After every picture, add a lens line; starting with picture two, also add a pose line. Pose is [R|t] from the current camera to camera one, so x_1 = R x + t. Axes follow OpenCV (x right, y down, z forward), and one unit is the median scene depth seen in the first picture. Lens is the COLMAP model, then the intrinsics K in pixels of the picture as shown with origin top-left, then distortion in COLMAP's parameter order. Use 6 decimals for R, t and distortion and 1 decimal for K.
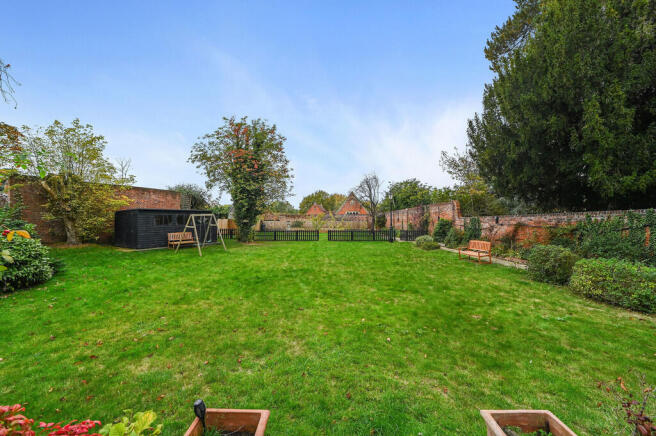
lens RADIAL K [[256.0, 0, 324.0], [0, 256.0, 217.6], [0, 0, 1]] dist [-0.013391, 0.000484]
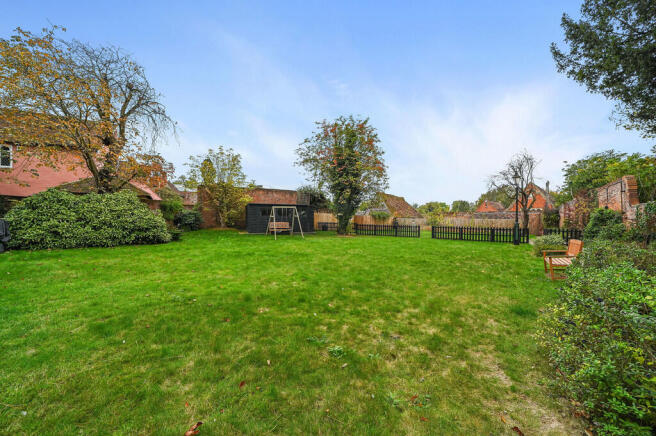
lens RADIAL K [[256.0, 0, 324.5], [0, 256.0, 218.8], [0, 0, 1]] dist [-0.013391, 0.000484]
pose [[0.768506, 0.007048, -0.639804, 0.363852], [-0.006323, 0.999974, 0.003420, 0.032051], [0.639811, 0.001417, 0.768531, 0.144393]]
